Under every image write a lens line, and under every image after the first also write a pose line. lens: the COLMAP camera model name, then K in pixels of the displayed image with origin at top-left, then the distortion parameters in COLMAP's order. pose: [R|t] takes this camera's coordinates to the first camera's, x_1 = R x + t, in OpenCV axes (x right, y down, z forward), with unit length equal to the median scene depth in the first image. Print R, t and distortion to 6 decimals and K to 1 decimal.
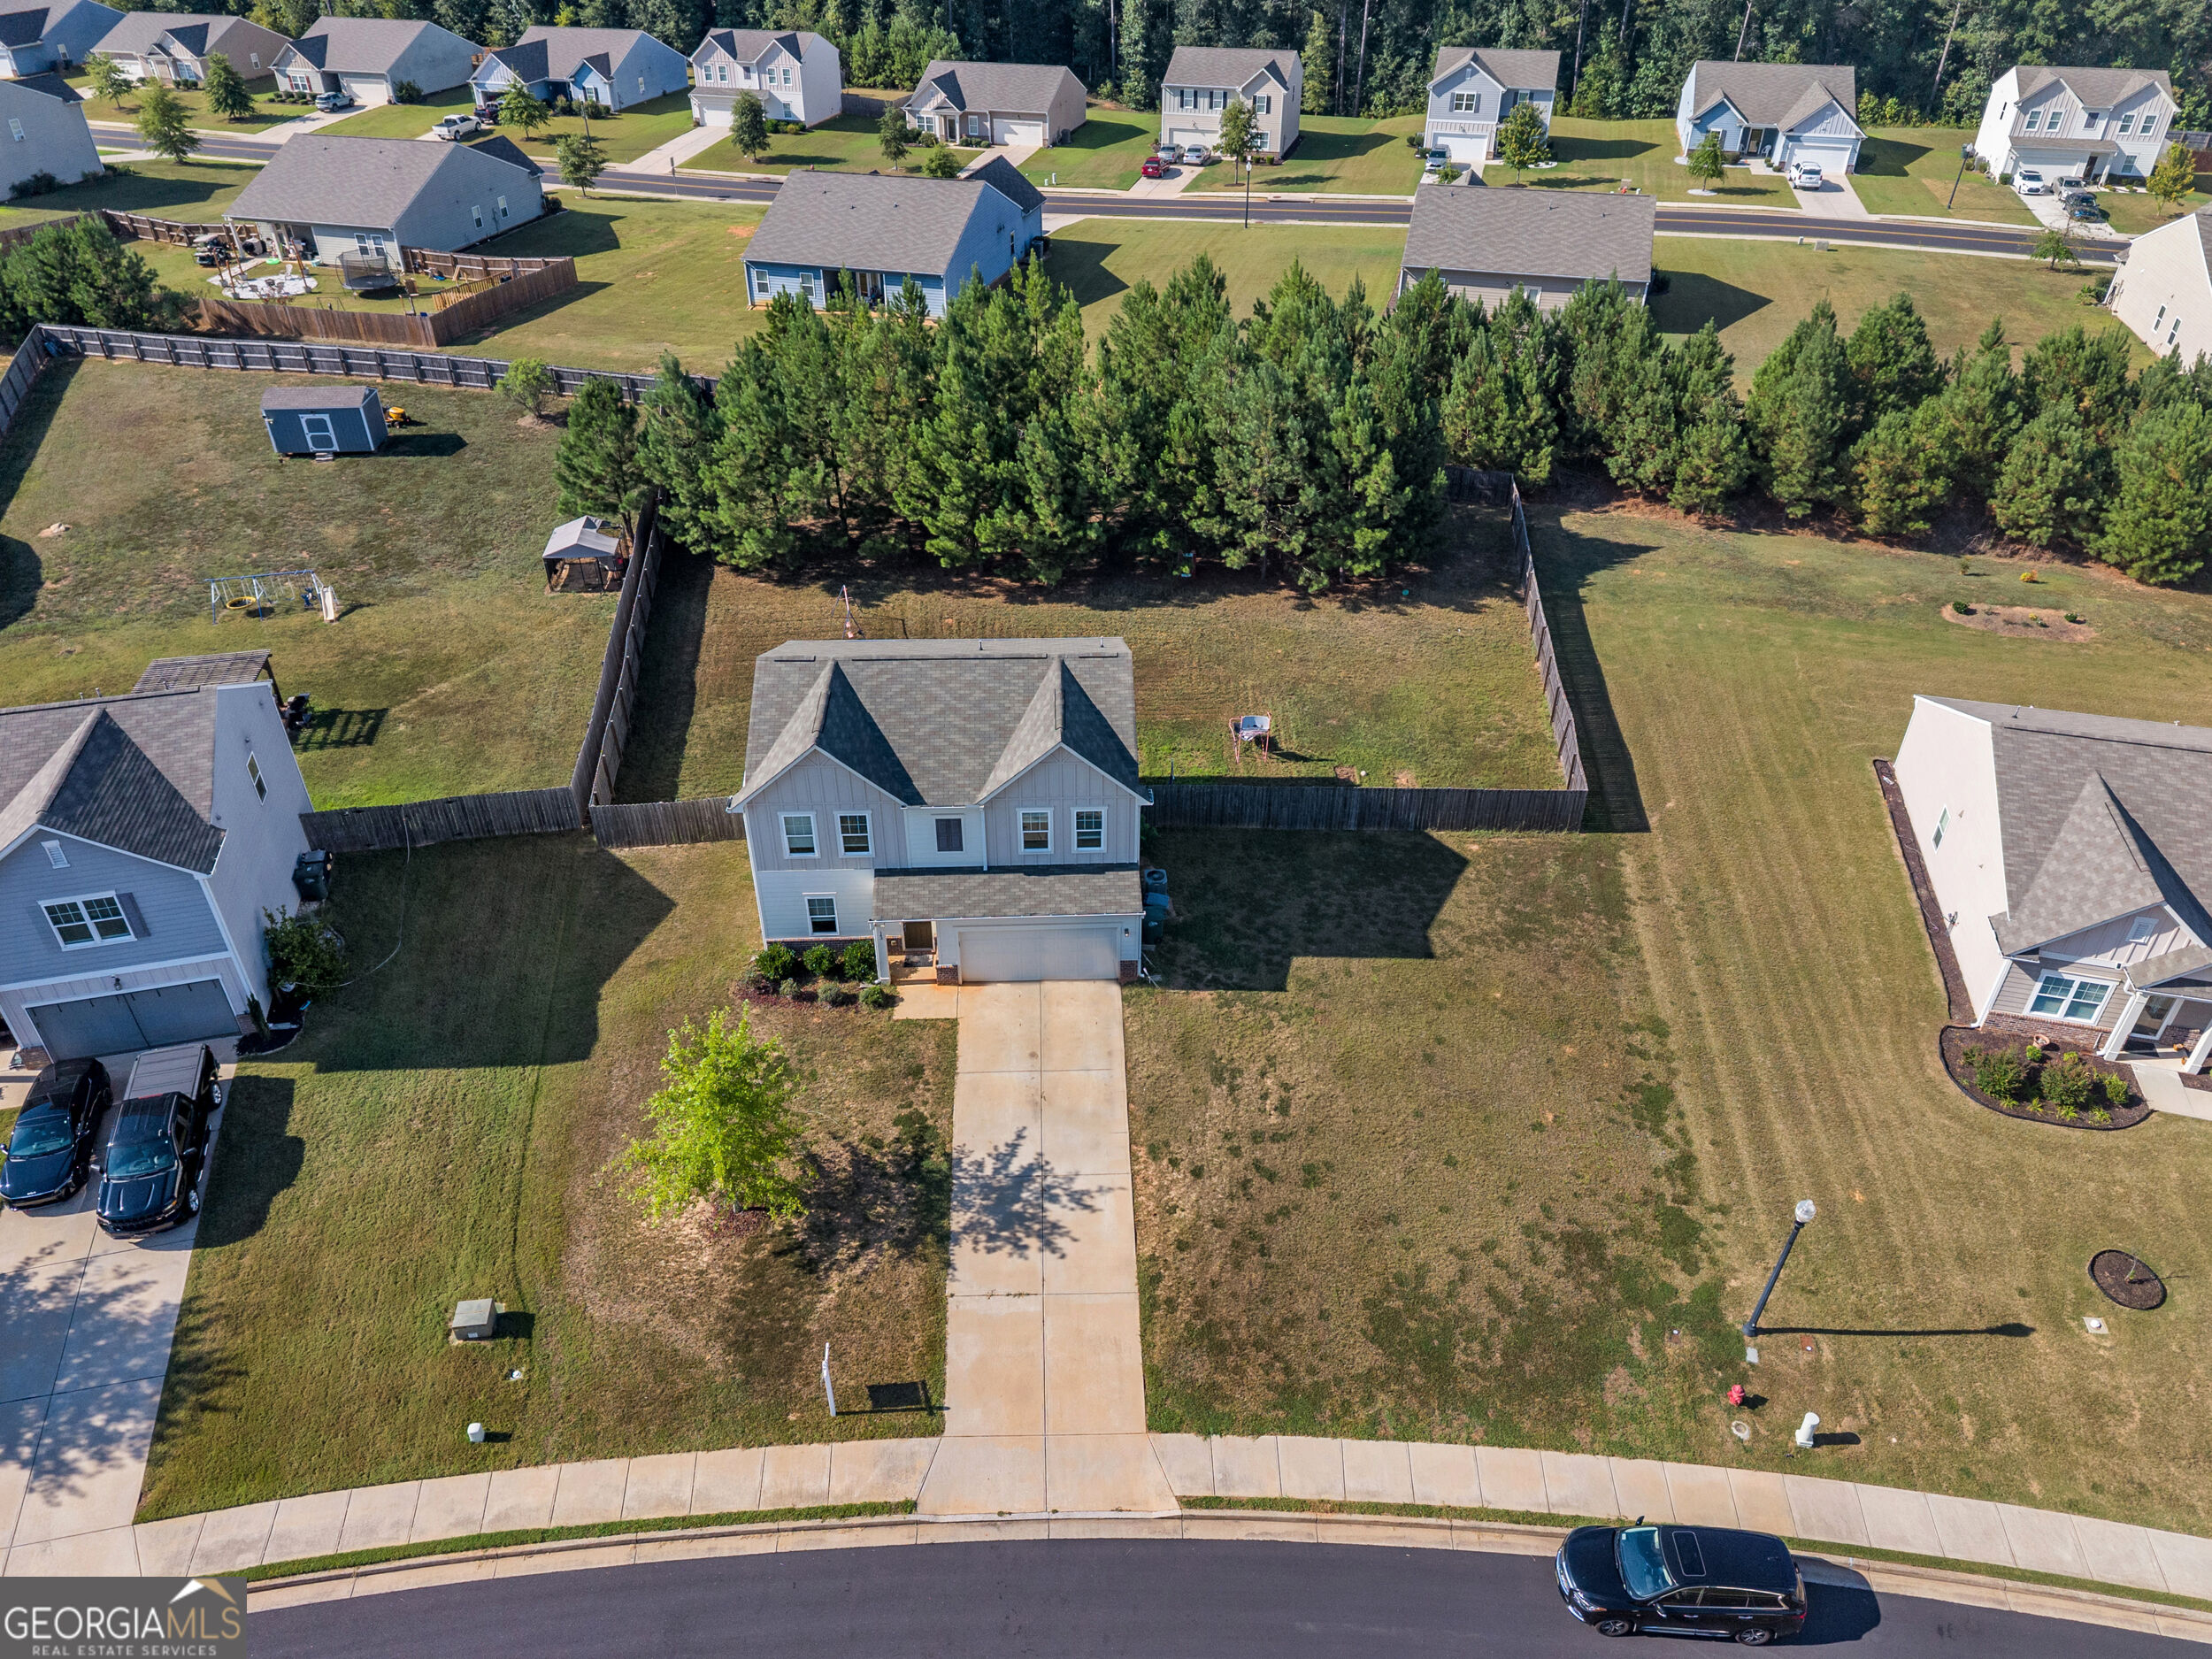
lens RADIAL K [[1493.4, 0, 1053.6], [0, 1493.4, 829.5], [0, 0, 1]] dist [0.004337, -0.006908]
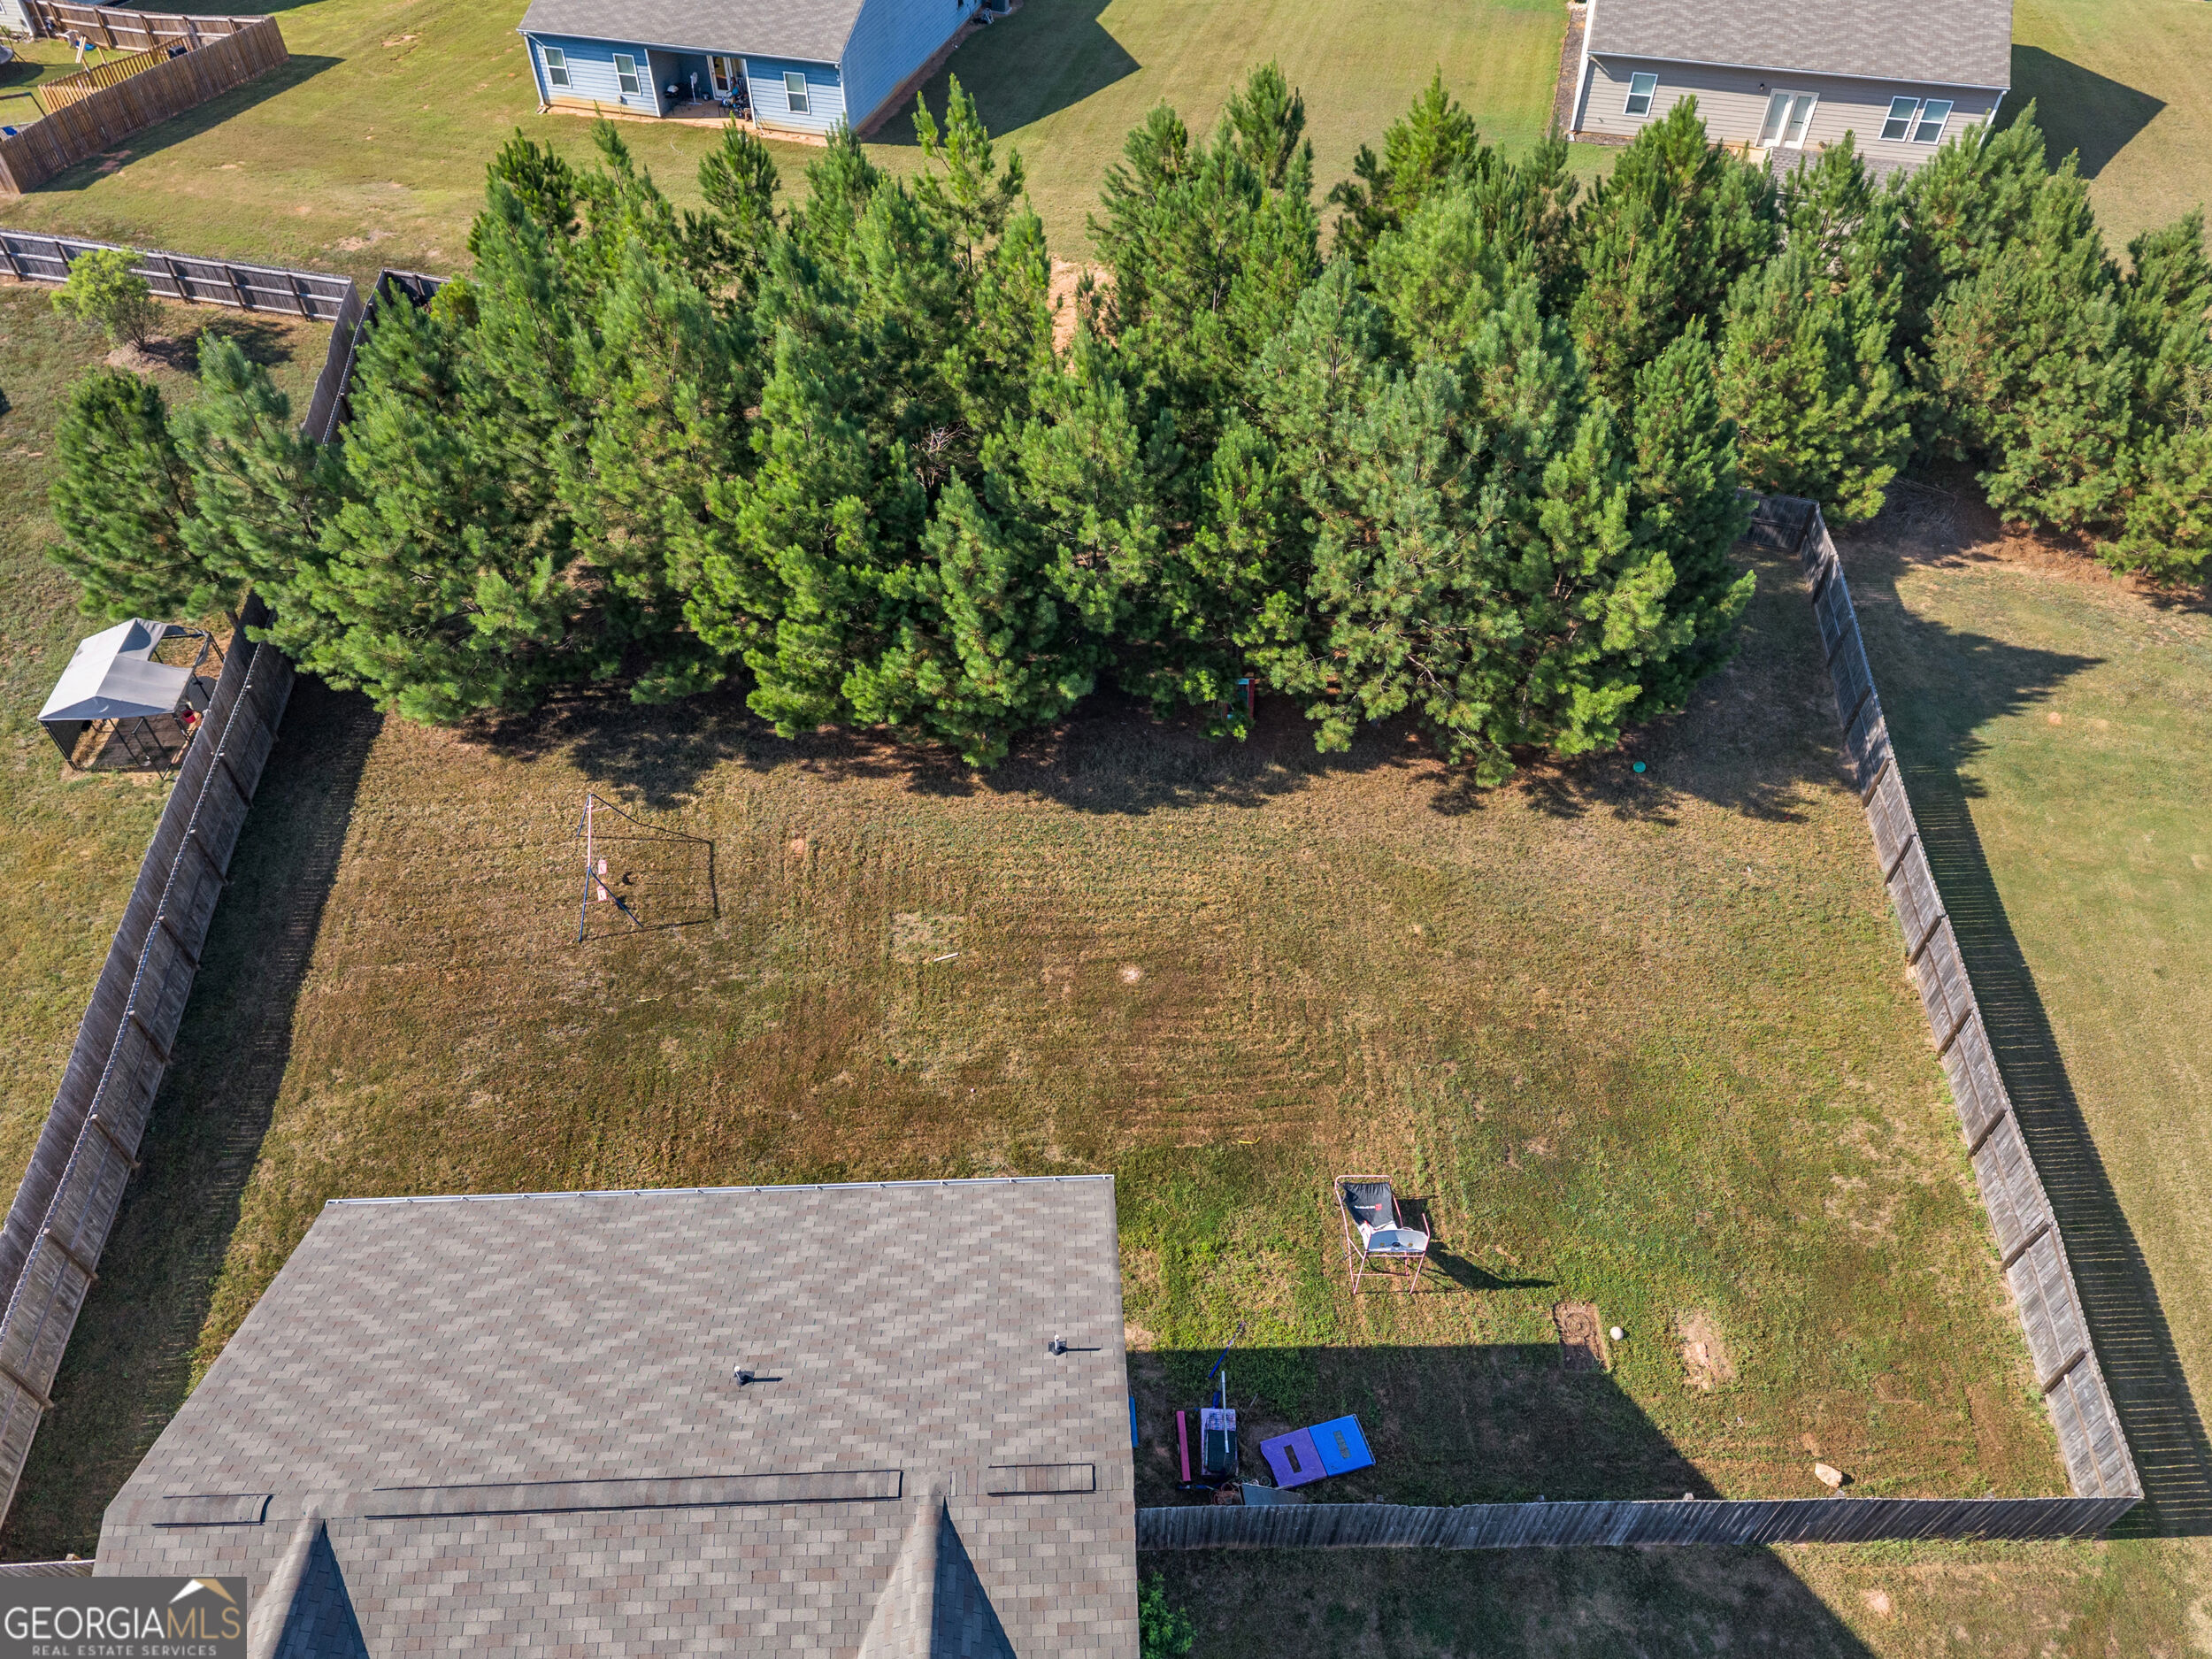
lens RADIAL K [[1493.4, 0, 1053.6], [0, 1493.4, 829.5], [0, 0, 1]] dist [0.004337, -0.006908]
pose [[0.999989, -0.000968, 0.004596, 0.017634], [0.000117, 0.983355, 0.181697, -0.239554], [-0.004695, -0.181694, 0.983344, 0.464554]]
